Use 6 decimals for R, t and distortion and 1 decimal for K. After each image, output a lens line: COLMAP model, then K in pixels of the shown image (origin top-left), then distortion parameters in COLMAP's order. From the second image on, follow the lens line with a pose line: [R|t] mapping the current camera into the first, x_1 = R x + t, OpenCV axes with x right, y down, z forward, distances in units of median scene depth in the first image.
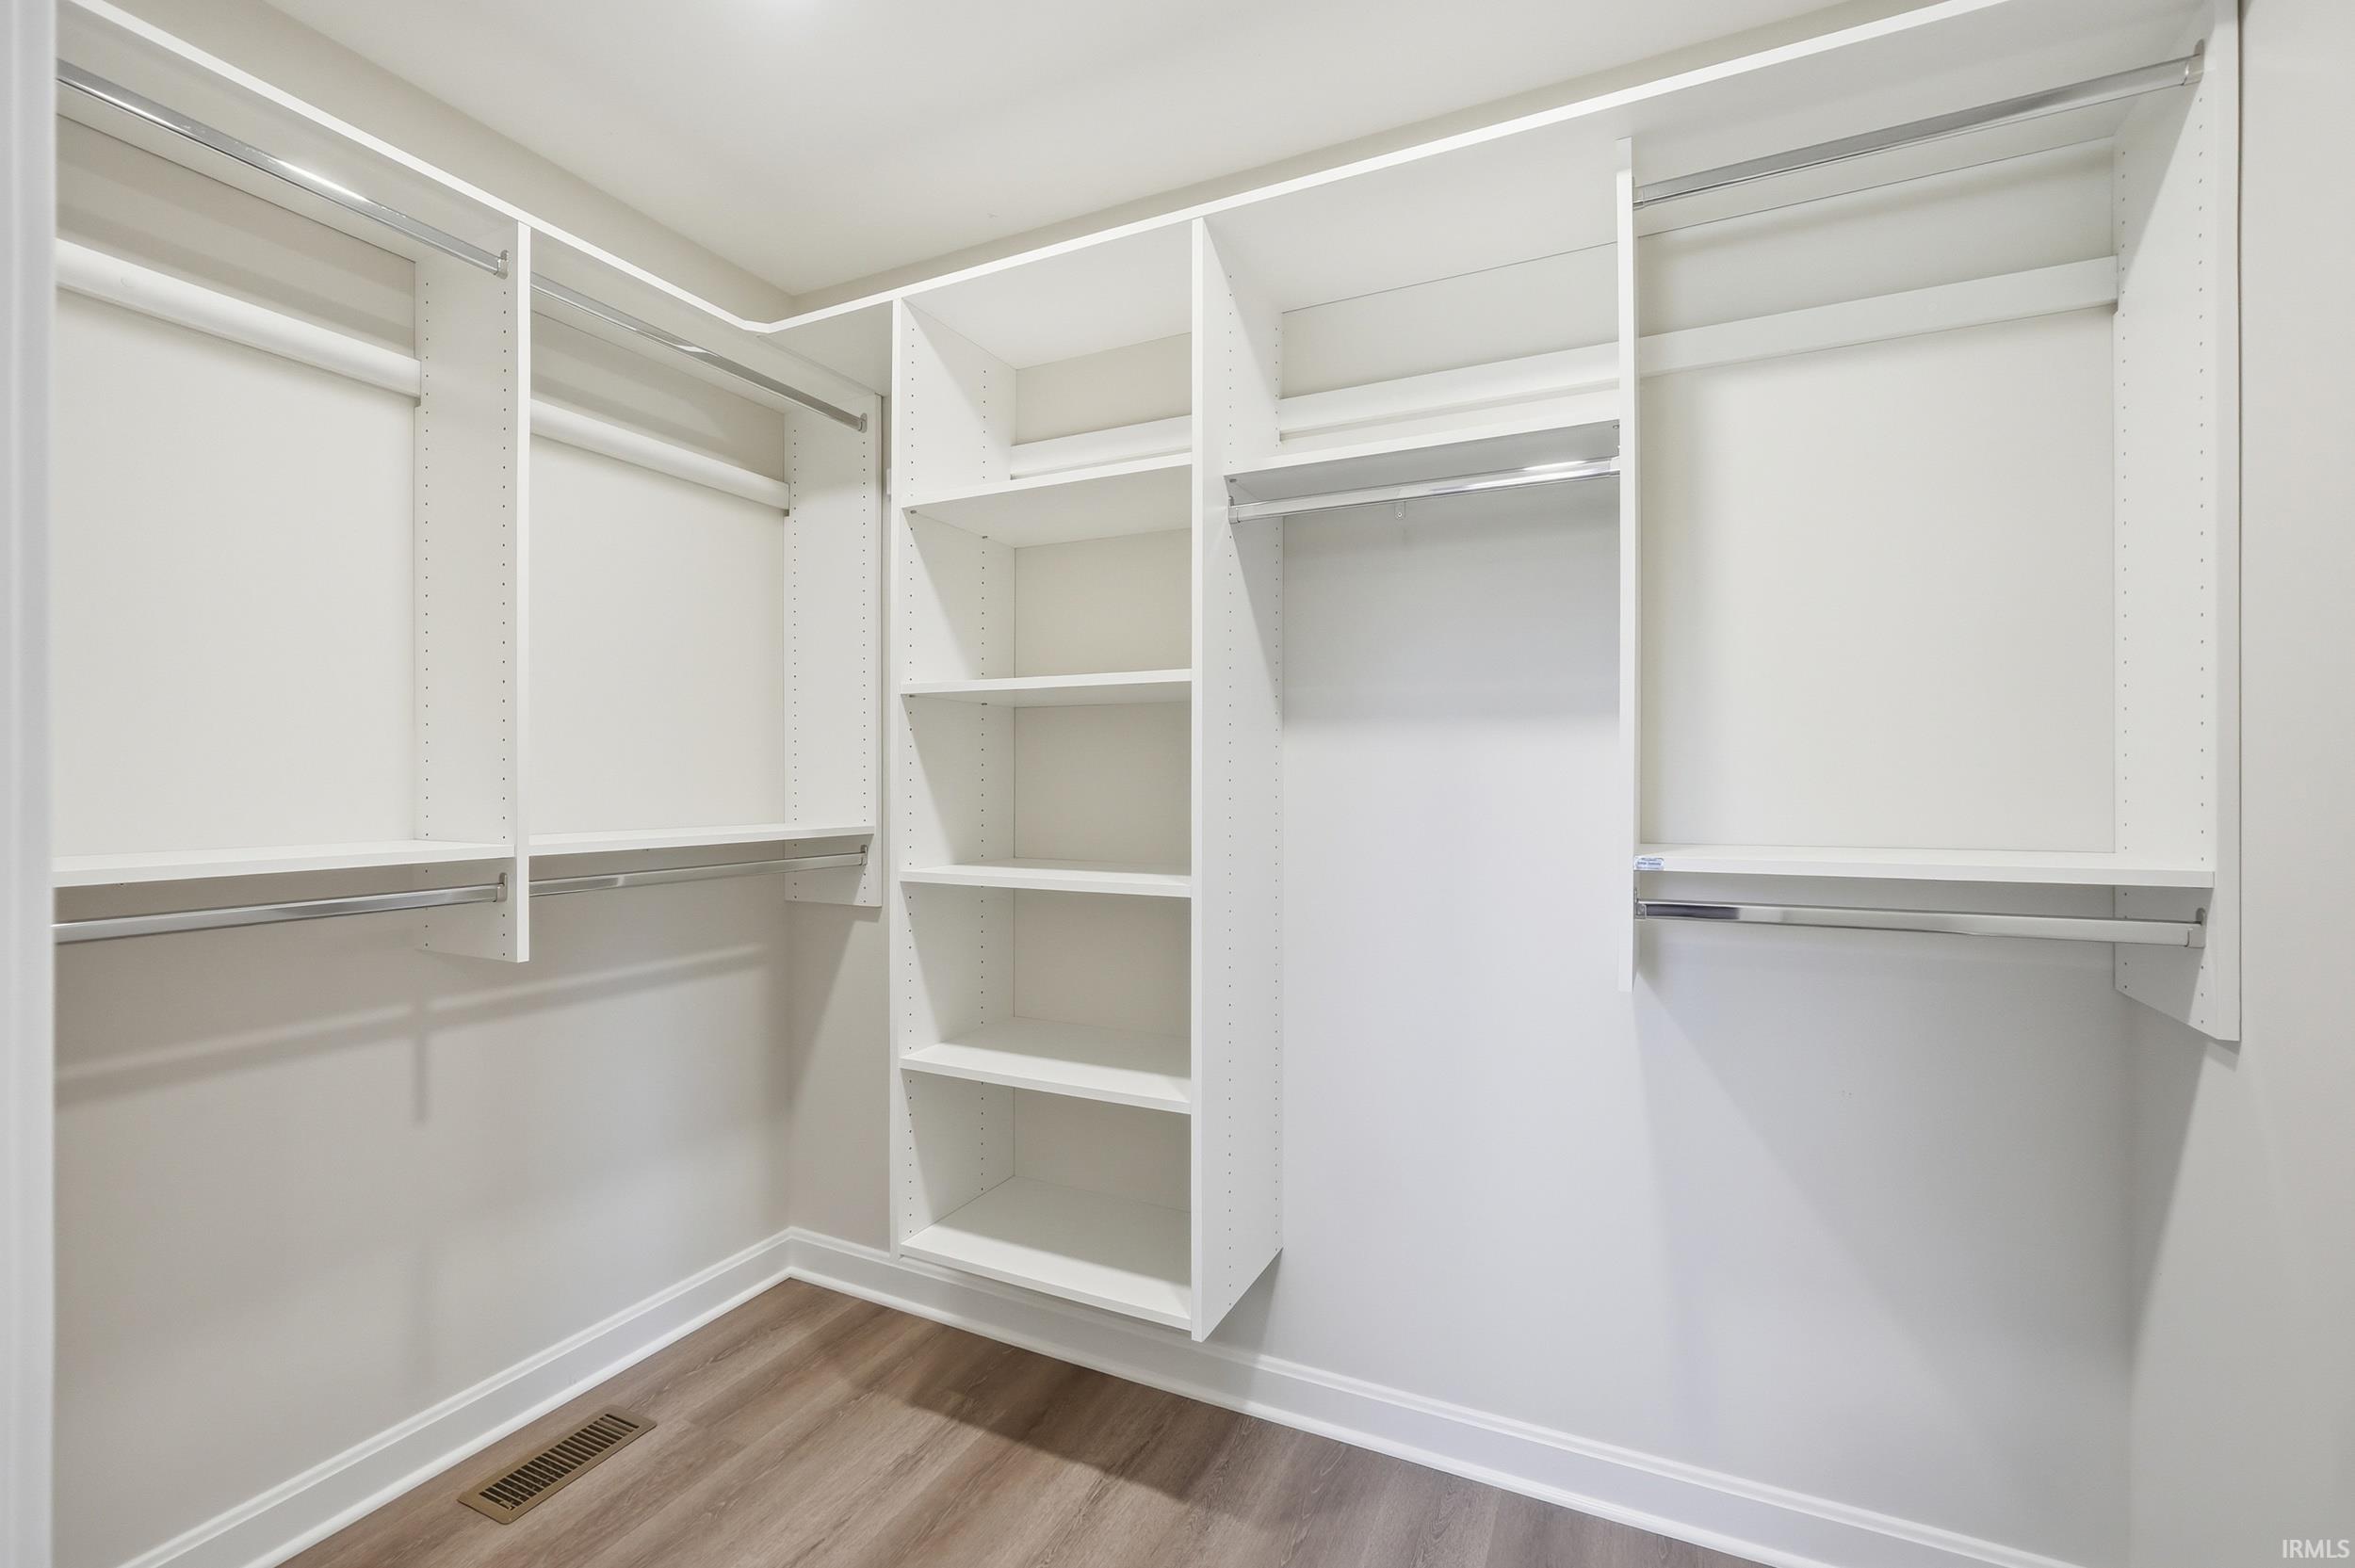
lens RADIAL K [[1011.8, 0, 1180.8], [0, 1011.8, 769.5], [0, 0, 1]] dist [-0.015718, 0.005054]
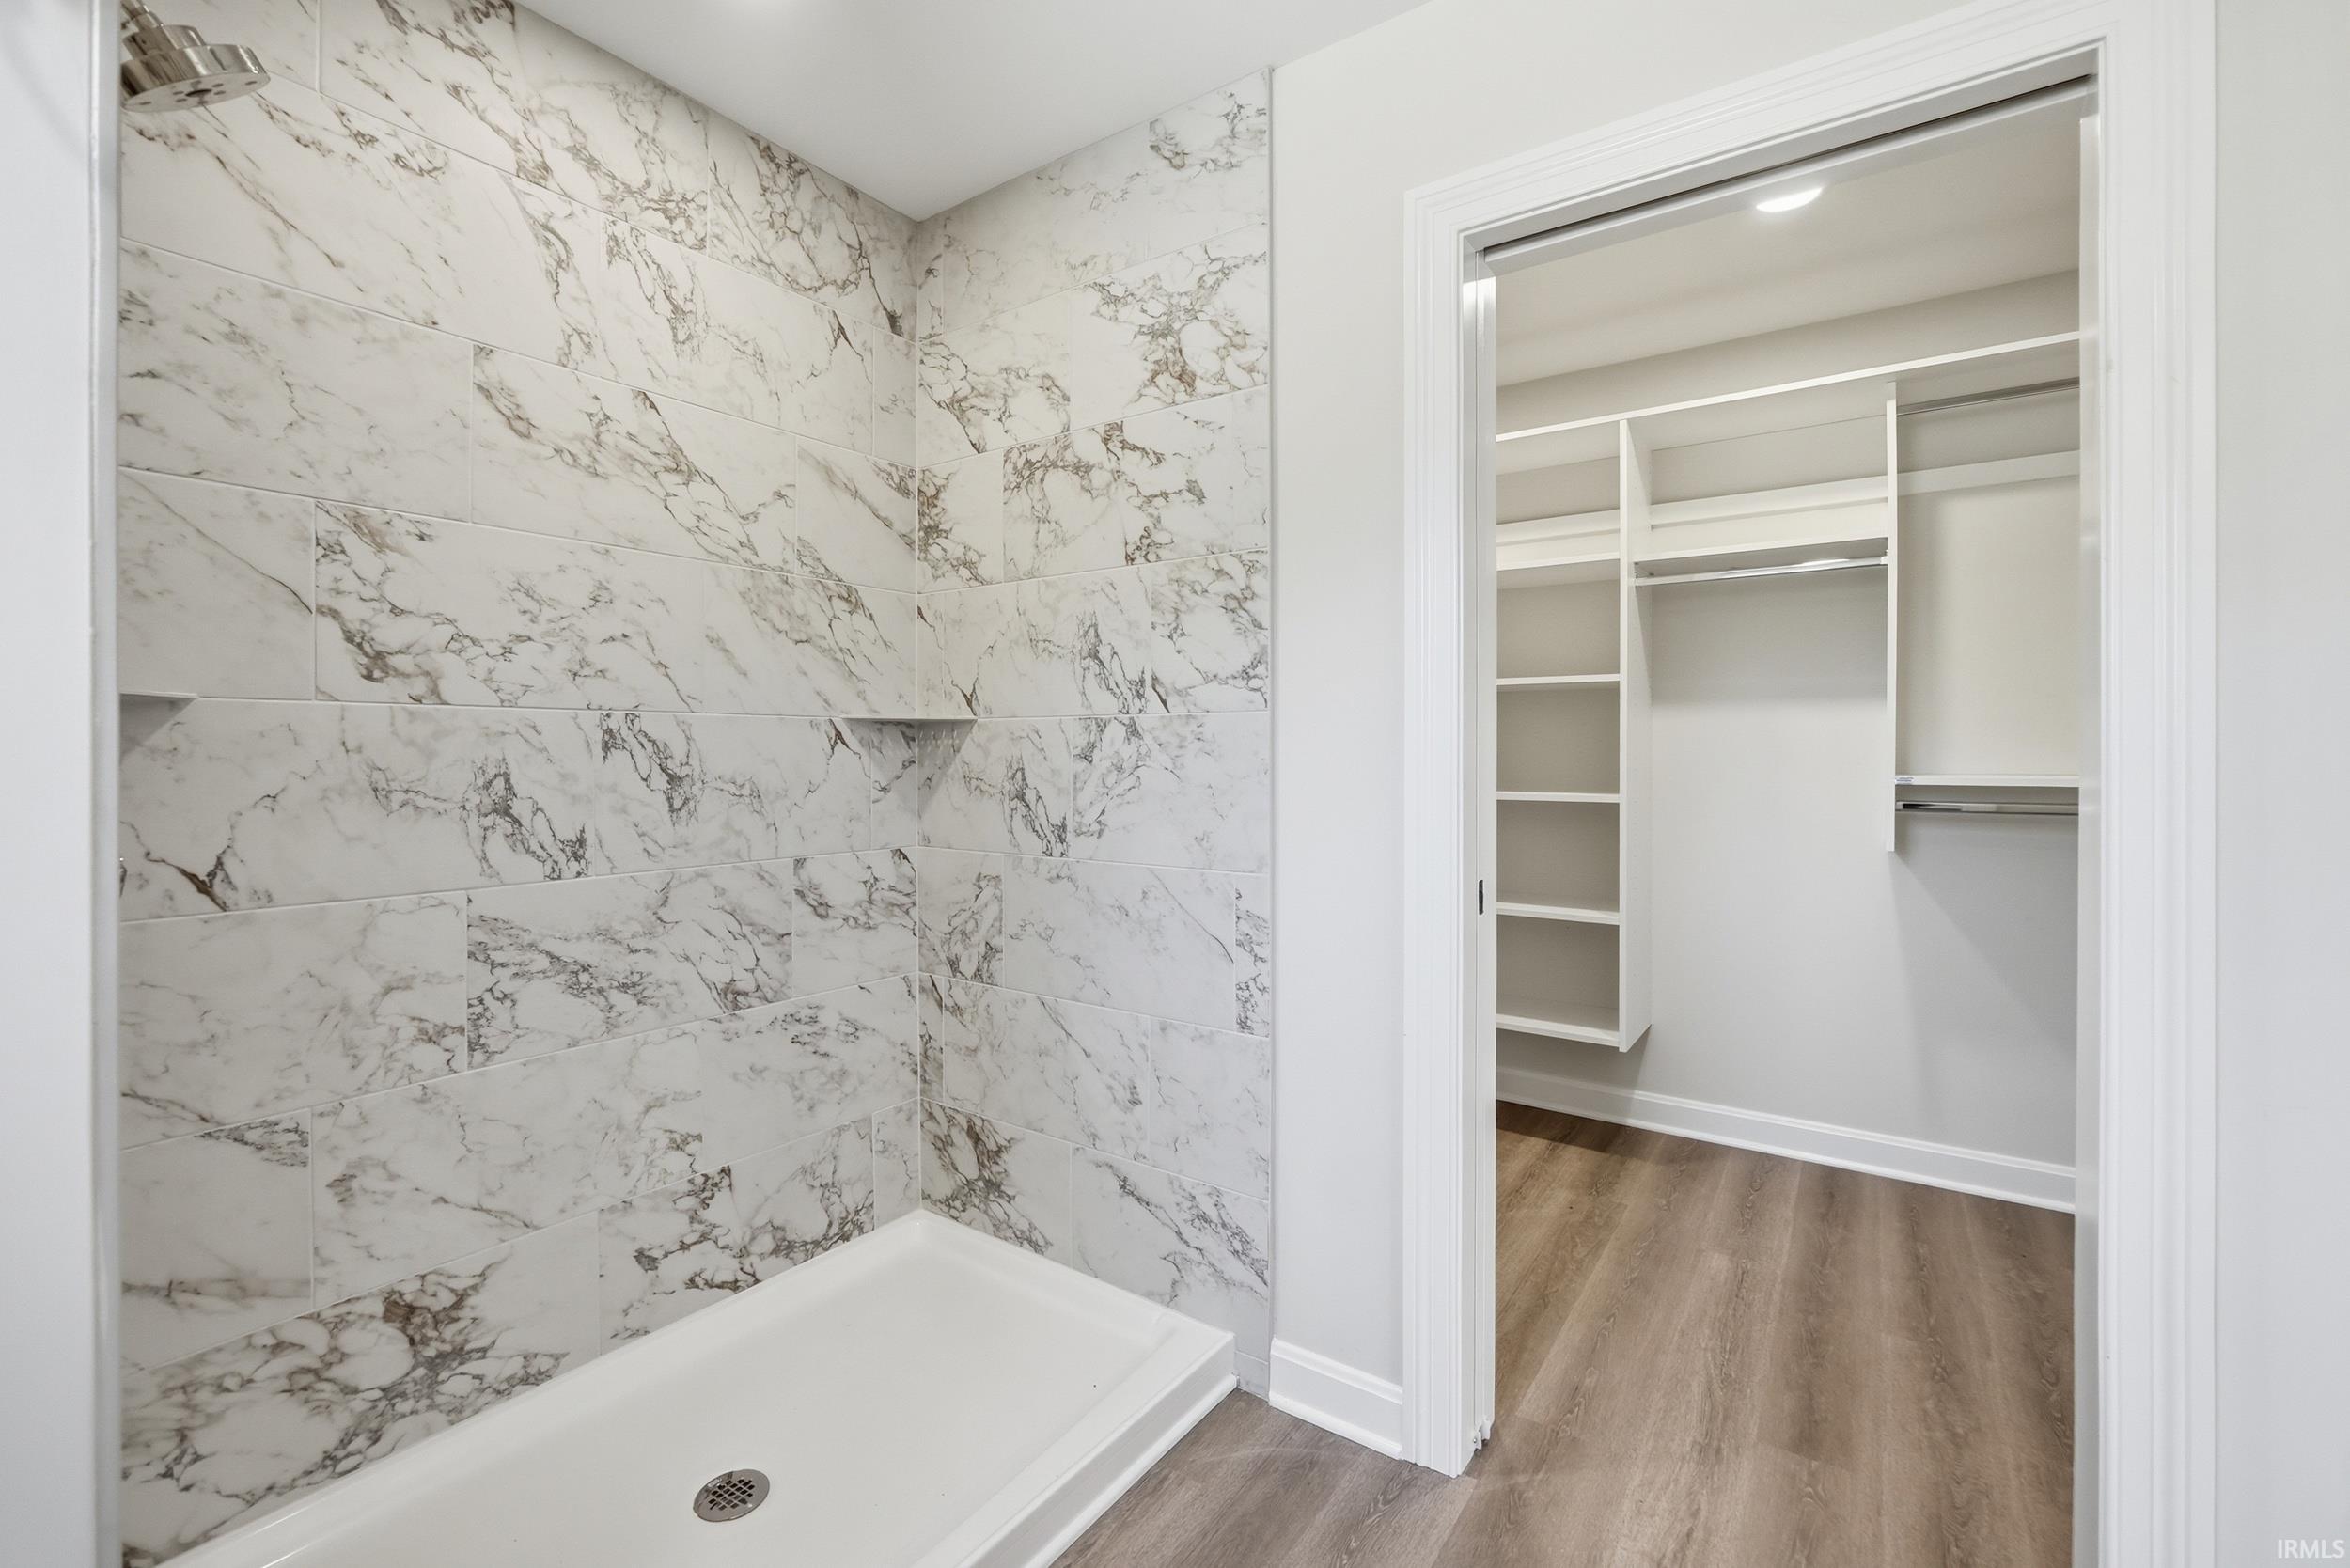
lens RADIAL K [[1009.8, 0, 1173.3], [0, 1009.8, 752.8], [0, 0, 1]] dist [-0.015718, 0.005054]
pose [[0.983612, -0.002790, -0.180277, -0.439816], [0.005472, 0.999882, 0.014381, 0.007945], [0.180215, -0.015132, 0.983511, -0.880894]]
